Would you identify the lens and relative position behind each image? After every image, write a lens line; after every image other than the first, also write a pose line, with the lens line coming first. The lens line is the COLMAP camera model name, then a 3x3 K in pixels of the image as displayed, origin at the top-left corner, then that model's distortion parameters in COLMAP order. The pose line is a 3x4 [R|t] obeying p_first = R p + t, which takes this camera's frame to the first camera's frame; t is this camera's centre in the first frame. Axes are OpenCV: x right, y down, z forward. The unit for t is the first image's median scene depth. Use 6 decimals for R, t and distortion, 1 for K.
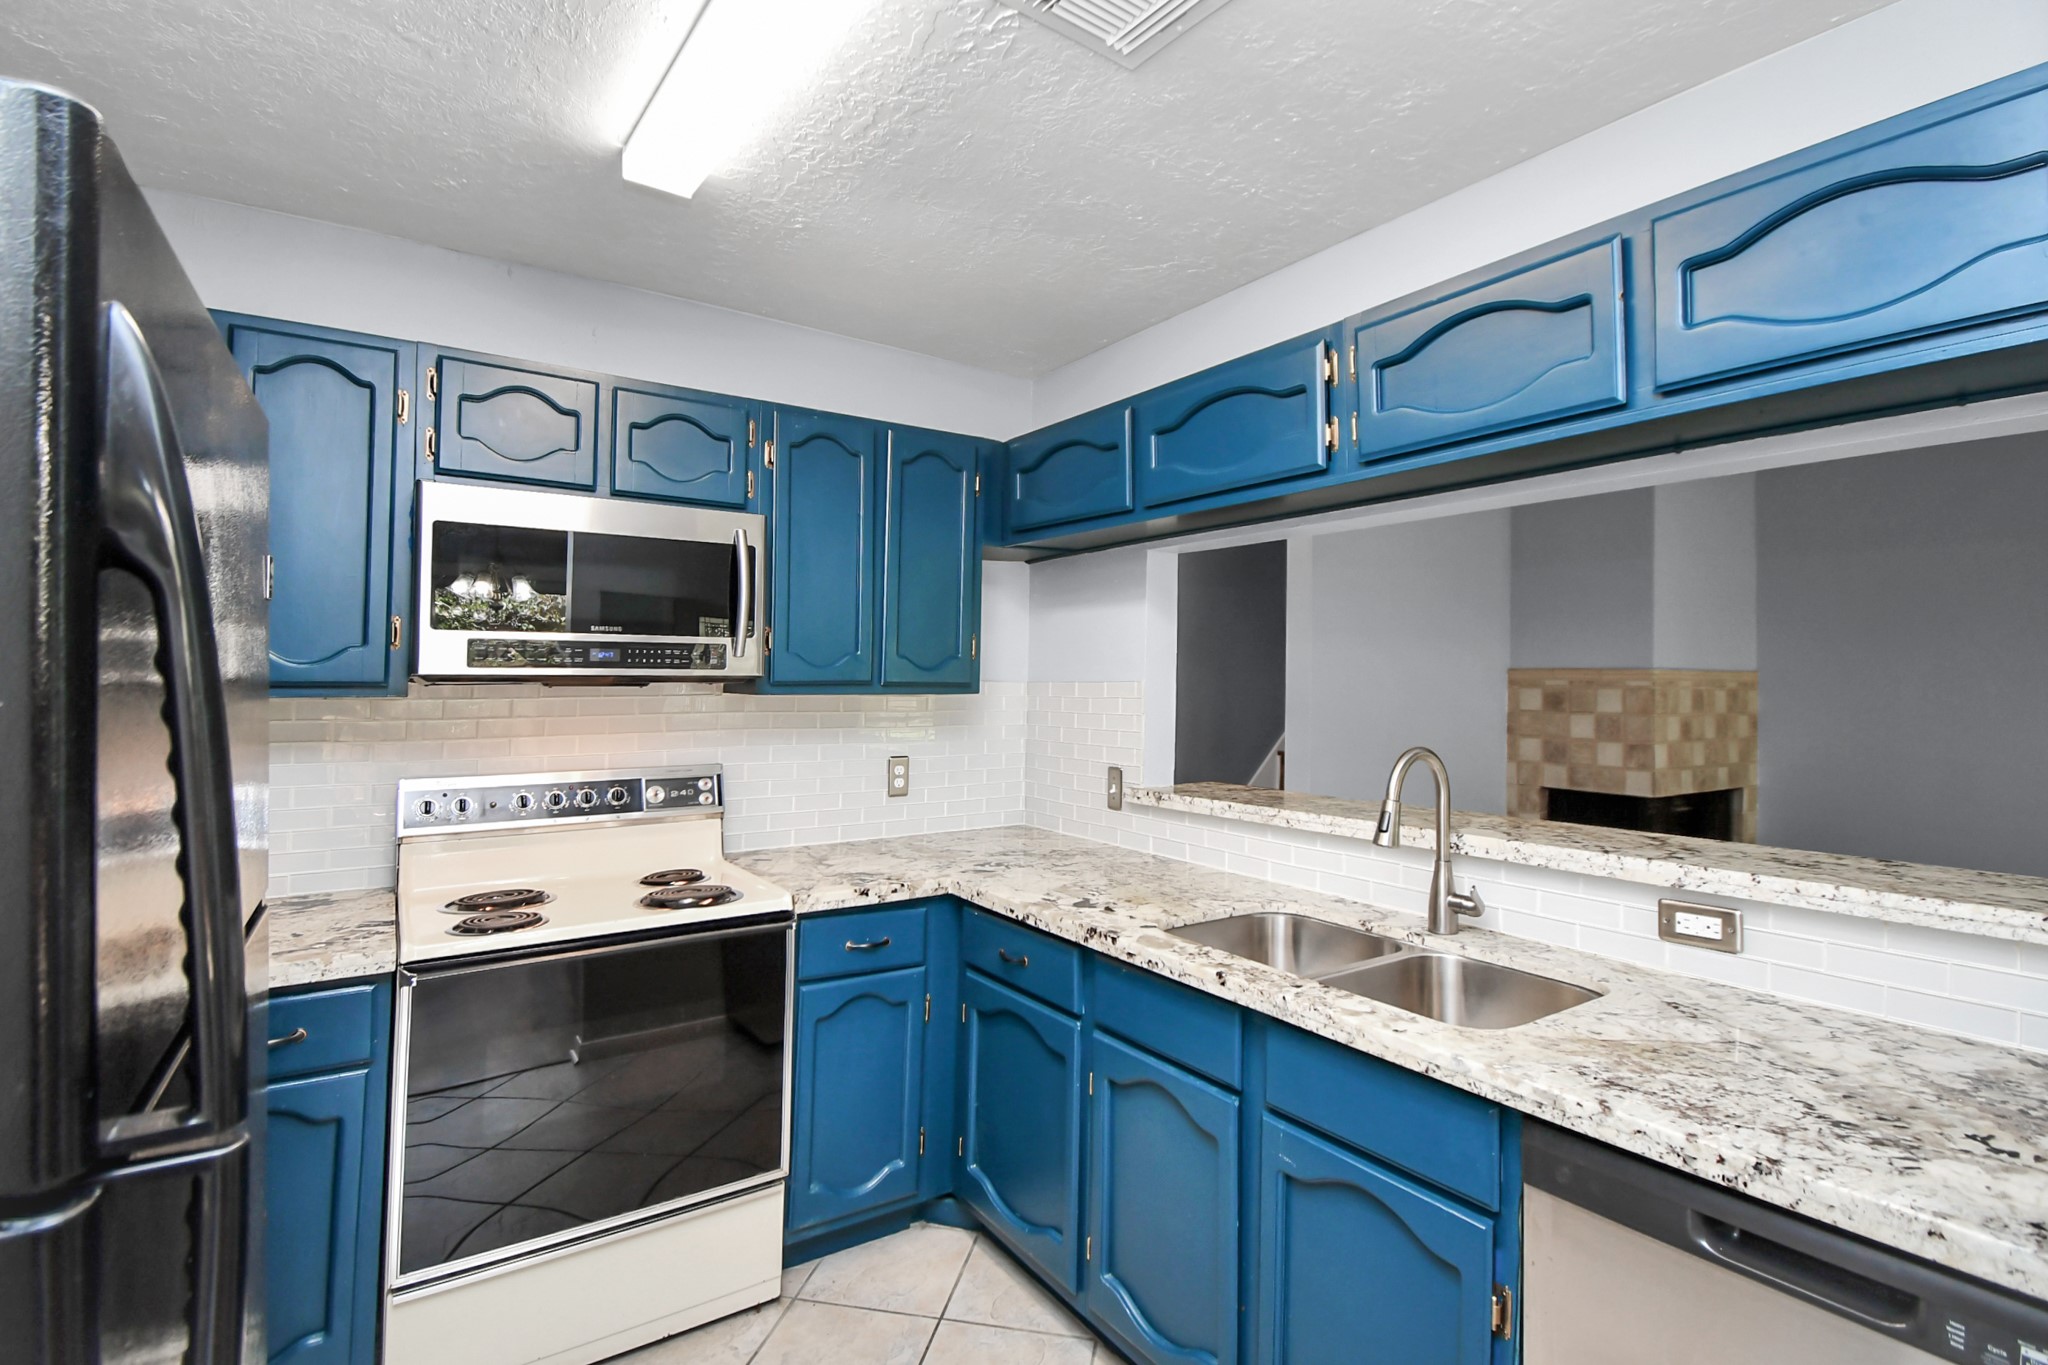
lens RADIAL K [[912.5, 0, 1024.0], [0, 912.5, 682.5], [0, 0, 1]] dist [0.013925, -0.020404]
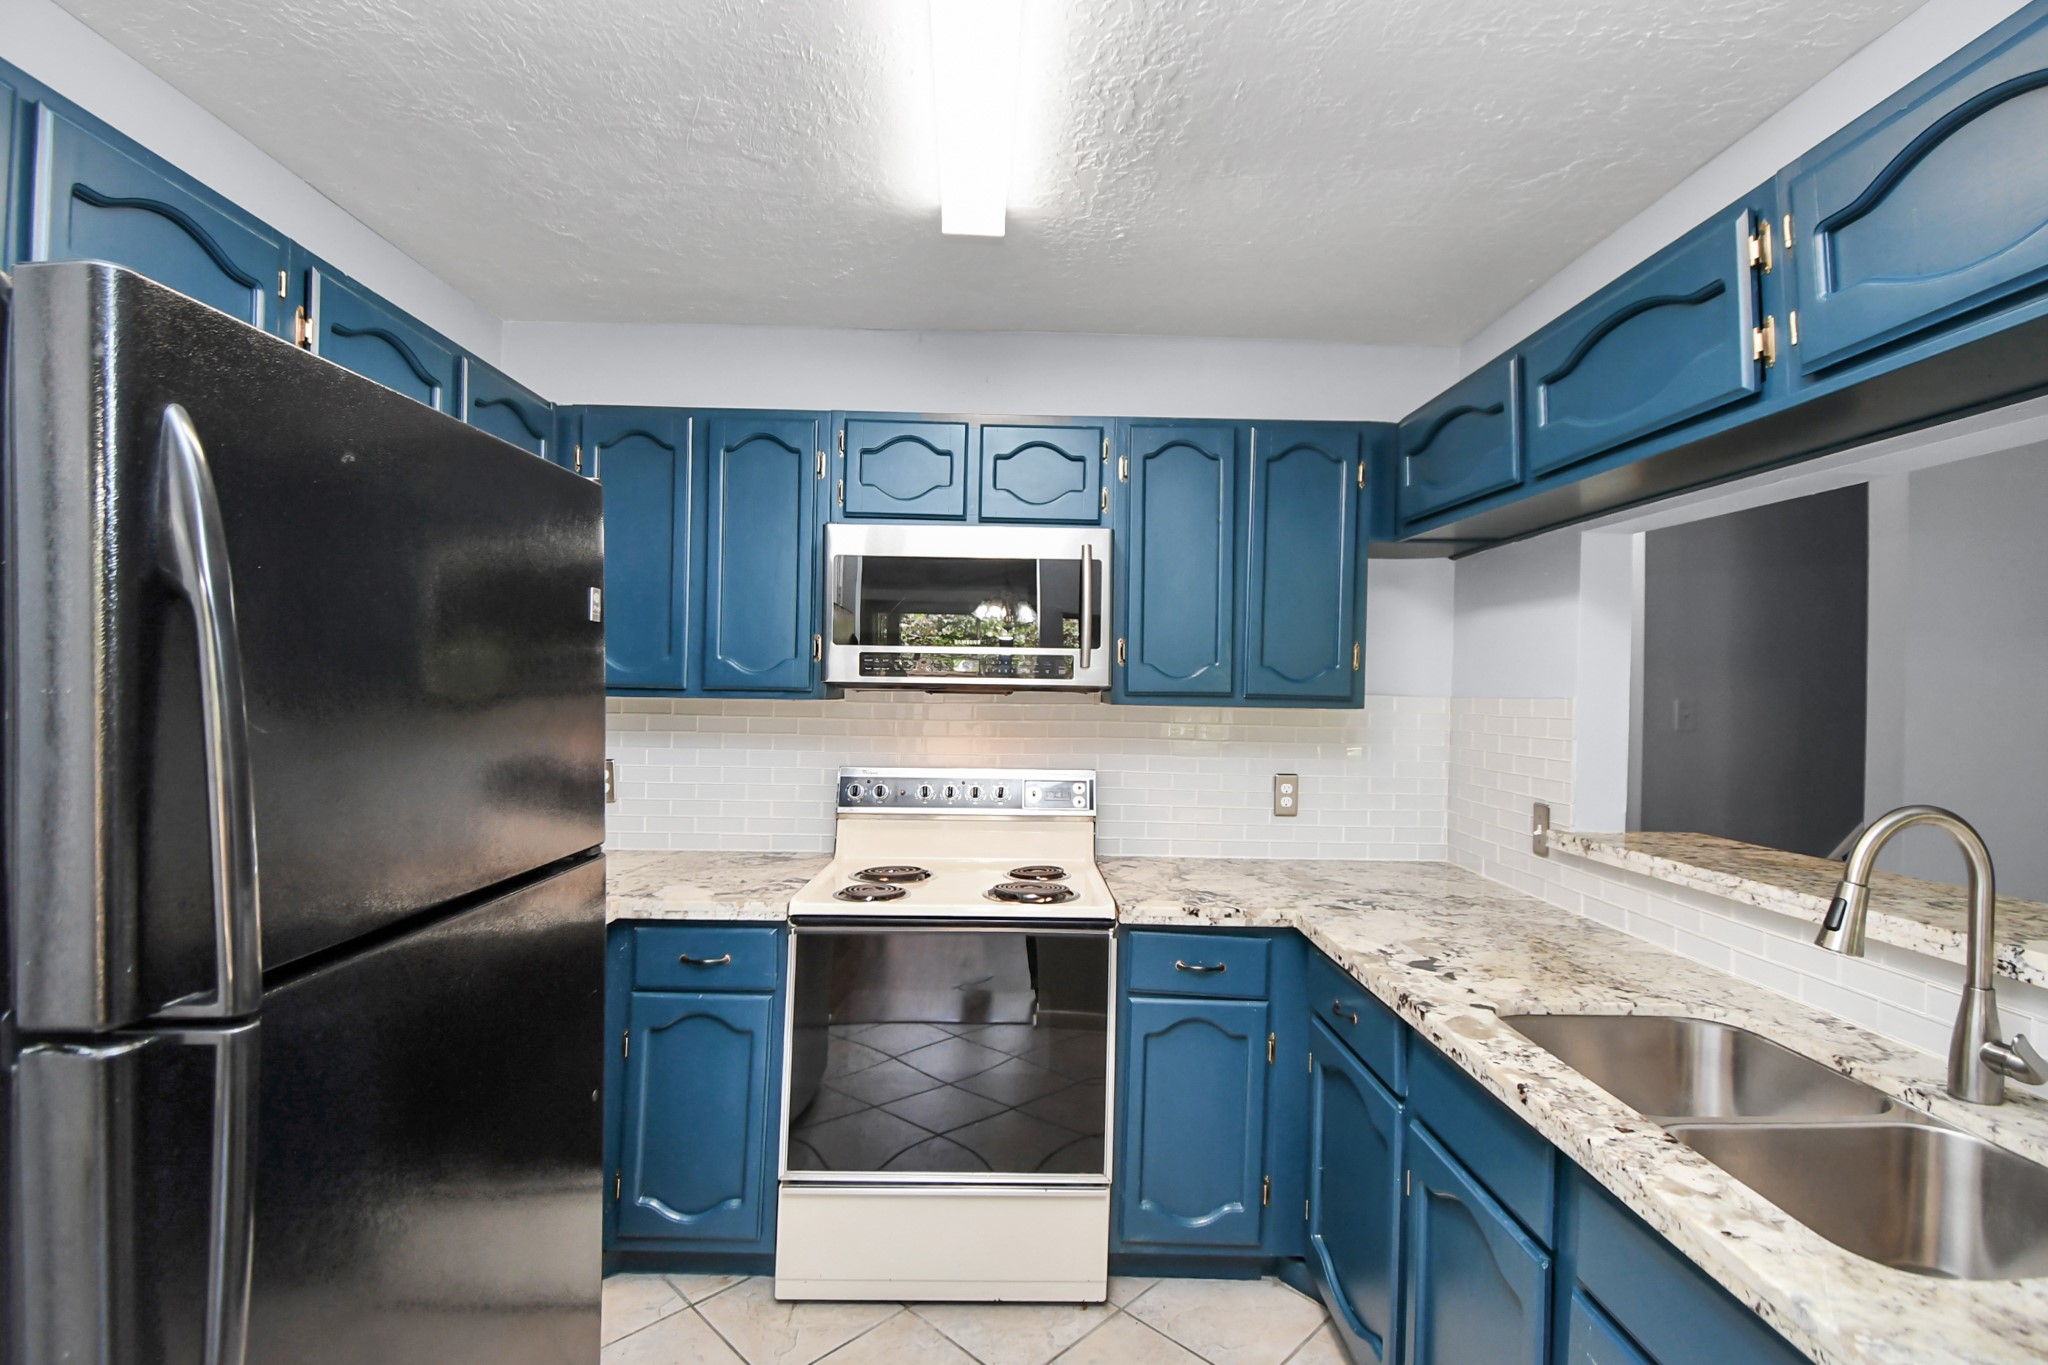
lens RADIAL K [[892.7, 0, 1016.3], [0, 892.7, 690.8], [0, 0, 1]] dist [0.027405, -0.031464]
pose [[0.849132, 0.012192, -0.528040, 0.165967], [-0.014870, 0.999889, -0.000825, 0.000424], [0.527971, 0.008553, 0.849219, 0.102516]]
